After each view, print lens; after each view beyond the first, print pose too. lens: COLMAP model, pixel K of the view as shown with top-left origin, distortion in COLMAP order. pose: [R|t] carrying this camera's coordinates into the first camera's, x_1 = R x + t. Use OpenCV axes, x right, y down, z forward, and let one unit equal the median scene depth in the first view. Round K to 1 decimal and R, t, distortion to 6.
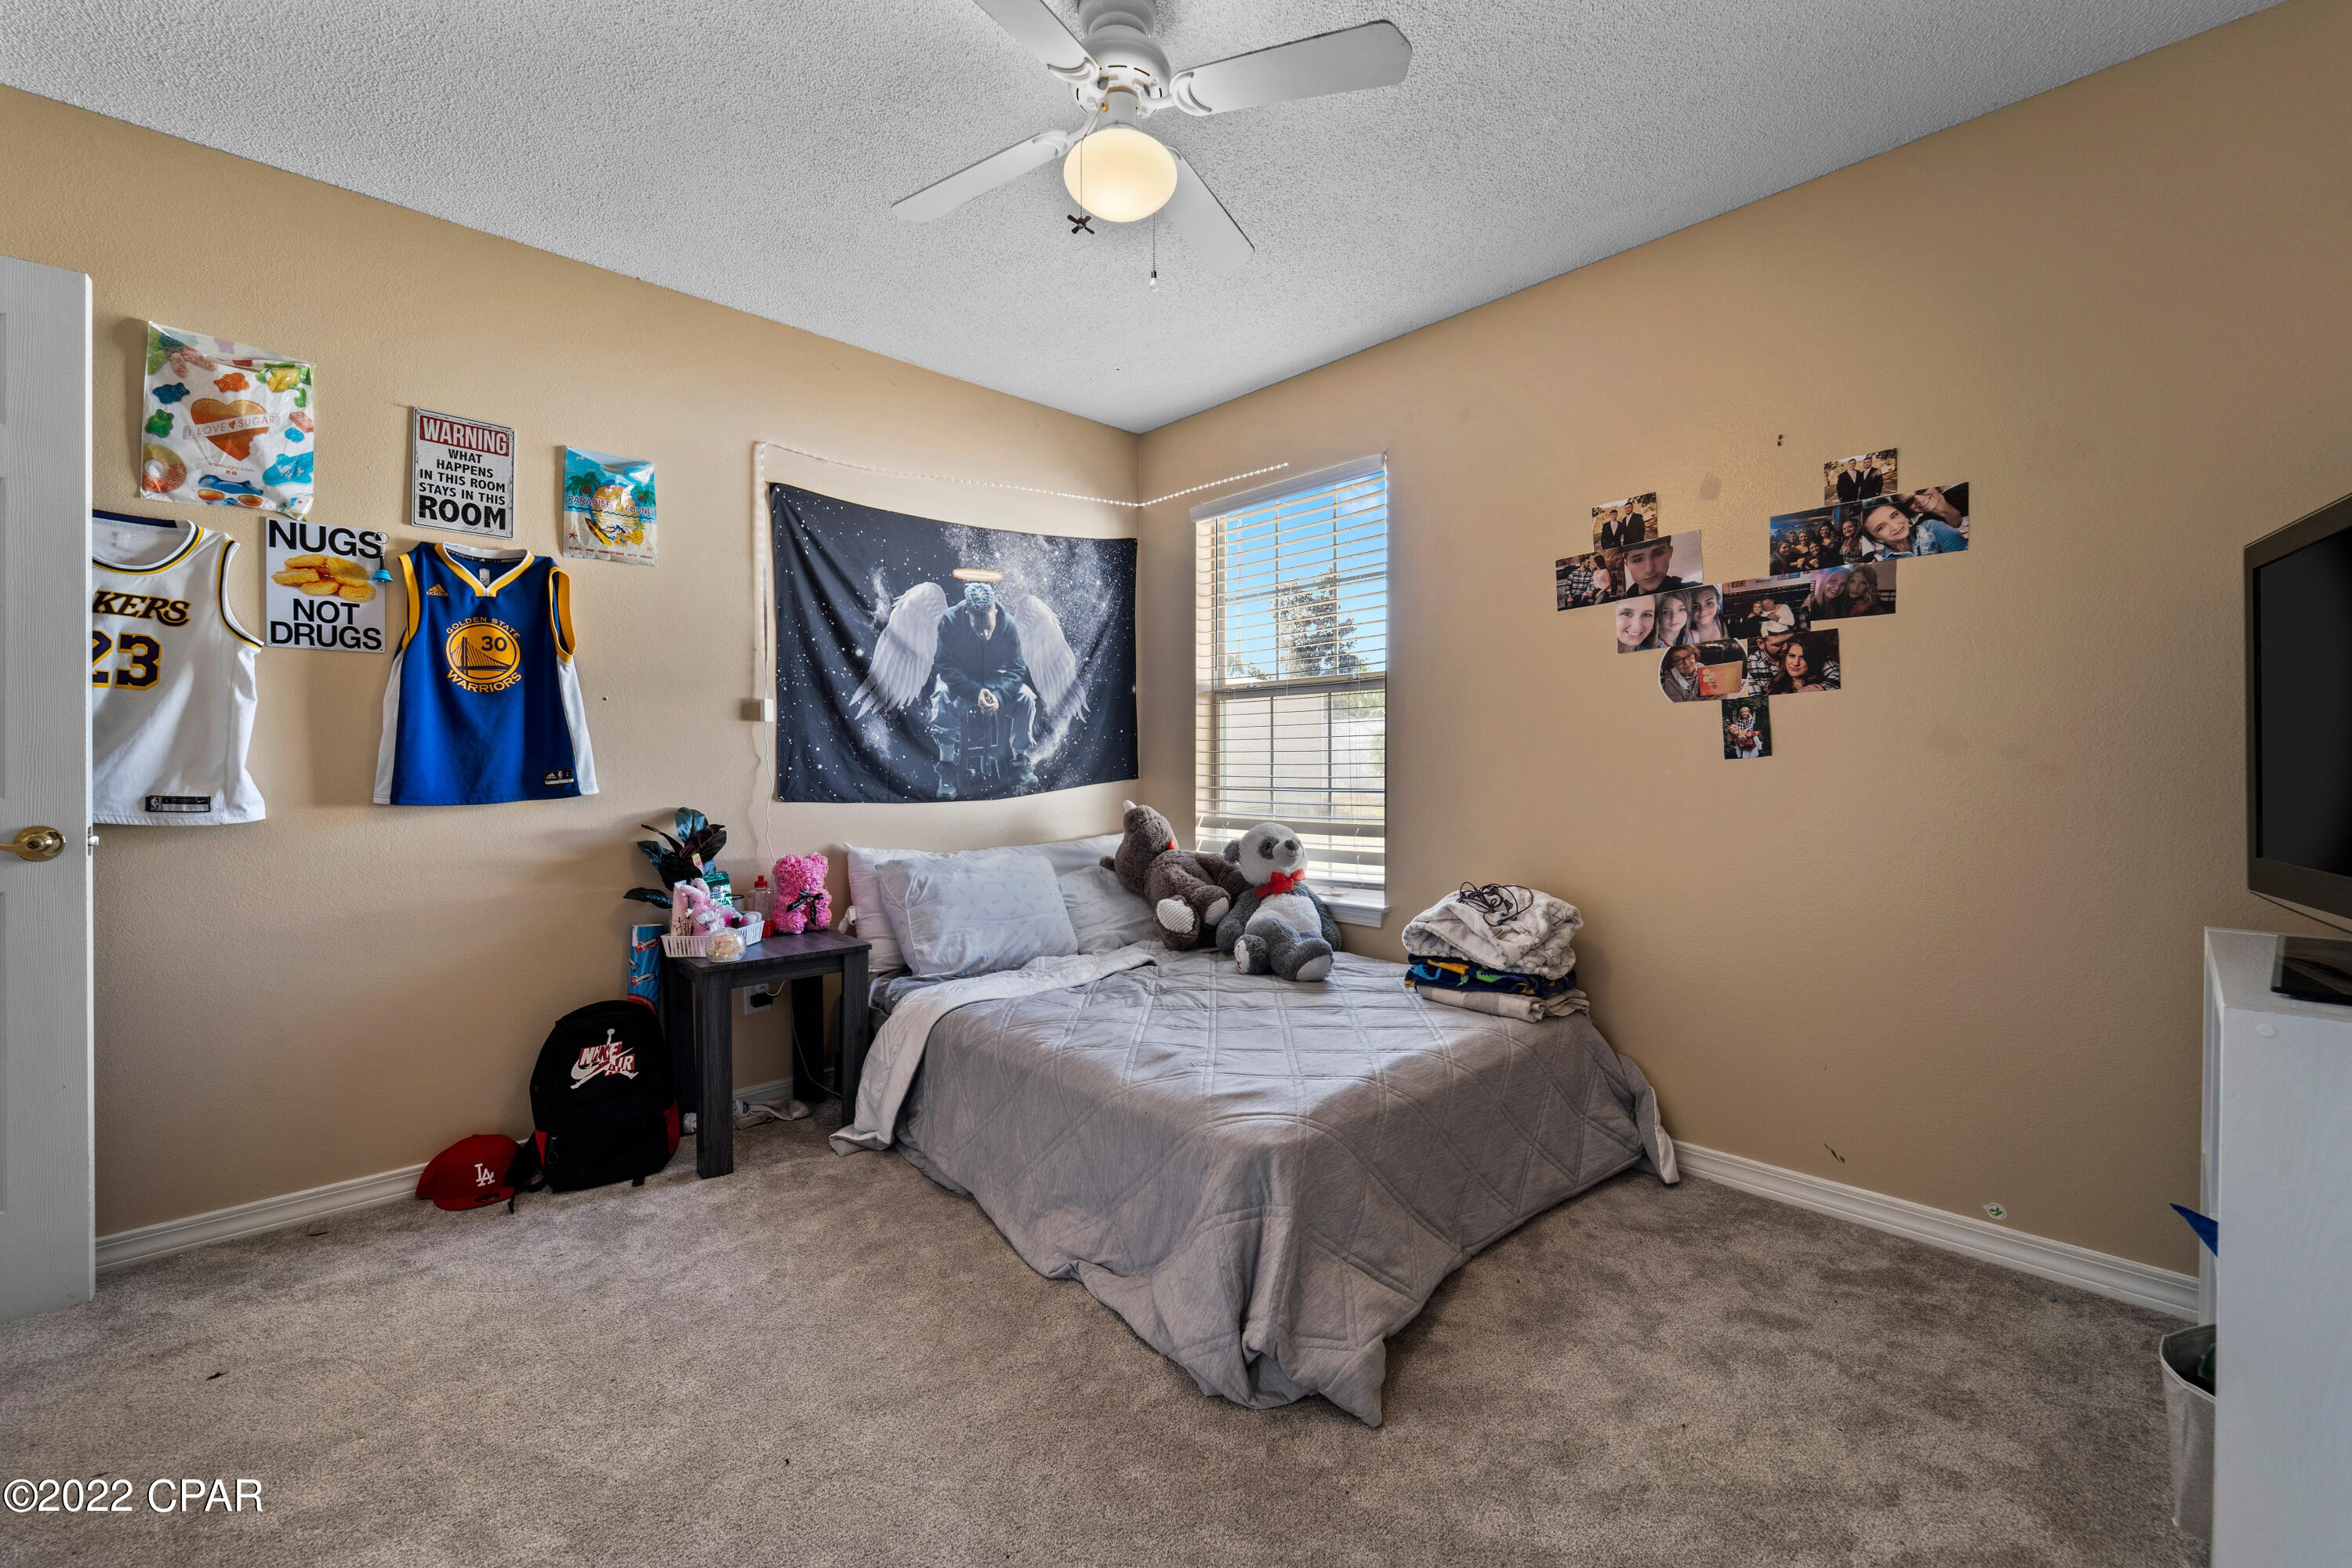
lens RADIAL K [[958.2, 0, 1189.0], [0, 958.2, 776.5], [0, 0, 1]] dist [0.003120, -0.000232]
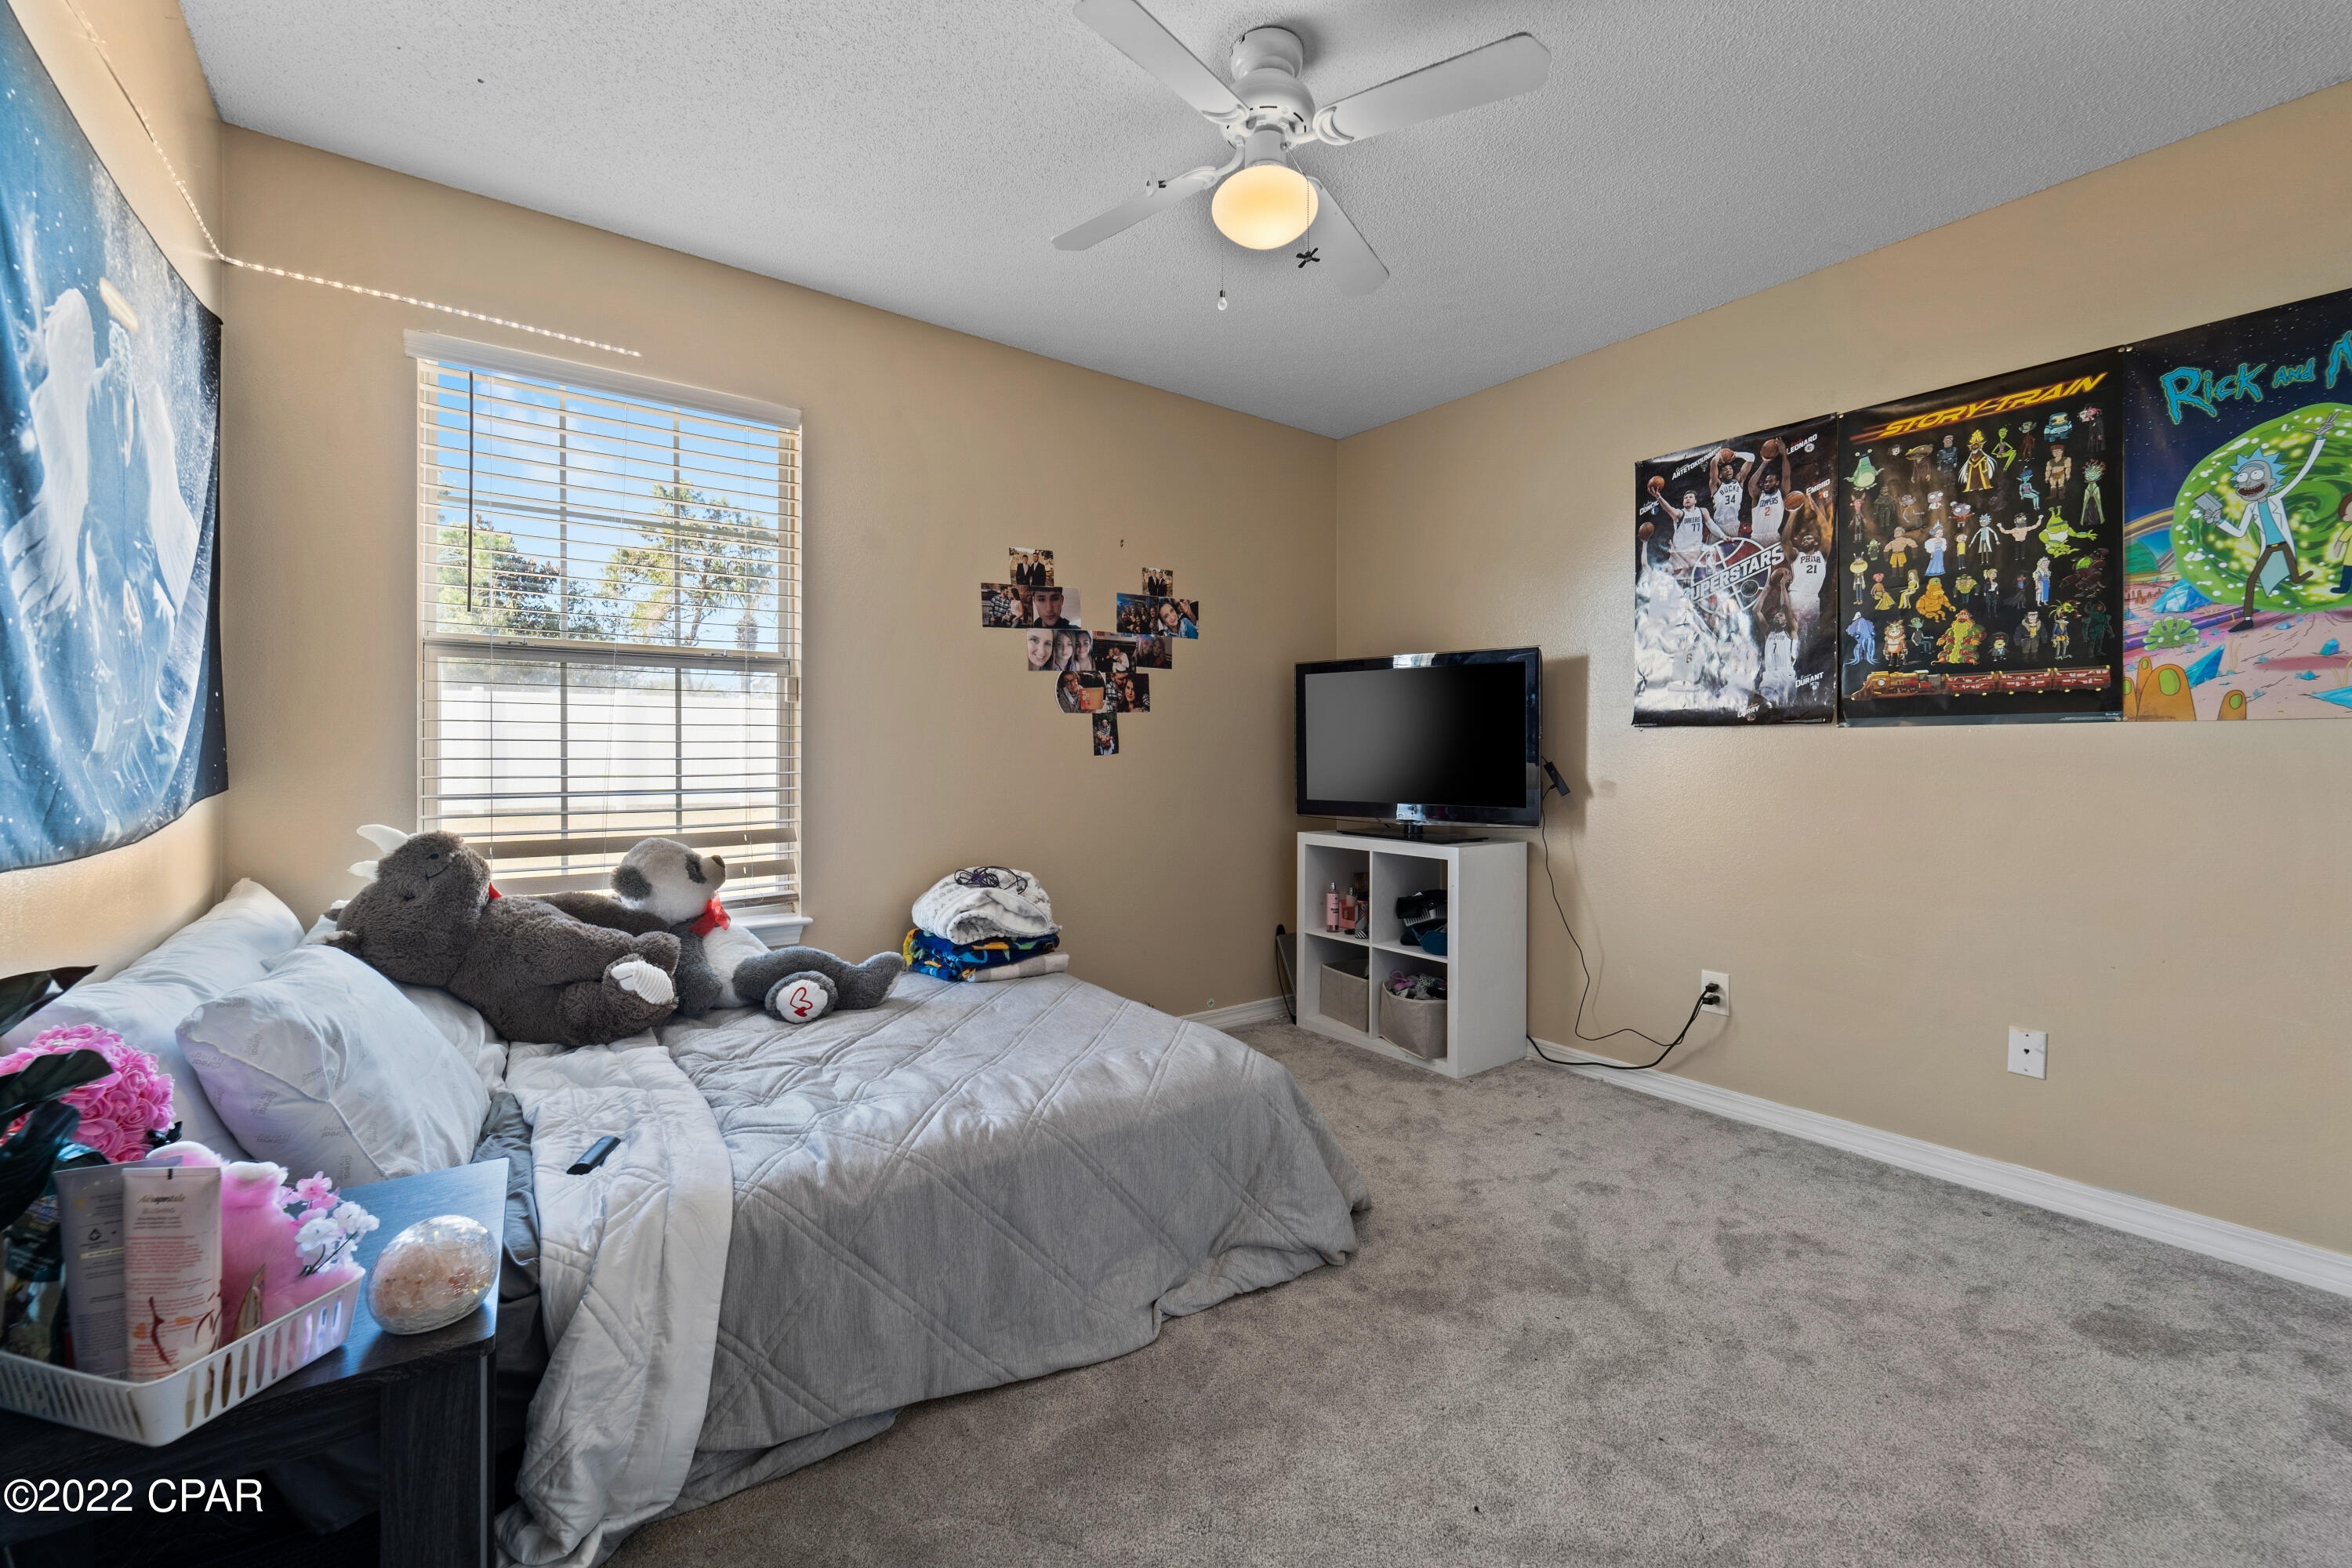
lens RADIAL K [[958.2, 0, 1188.9], [0, 958.2, 761.1], [0, 0, 1]] dist [0.003120, -0.000232]
pose [[0.114517, -0.002787, 0.993417, -0.829379], [0.012675, 0.999919, 0.001344, -0.009710], [-0.993340, 0.012438, 0.114544, 0.698718]]
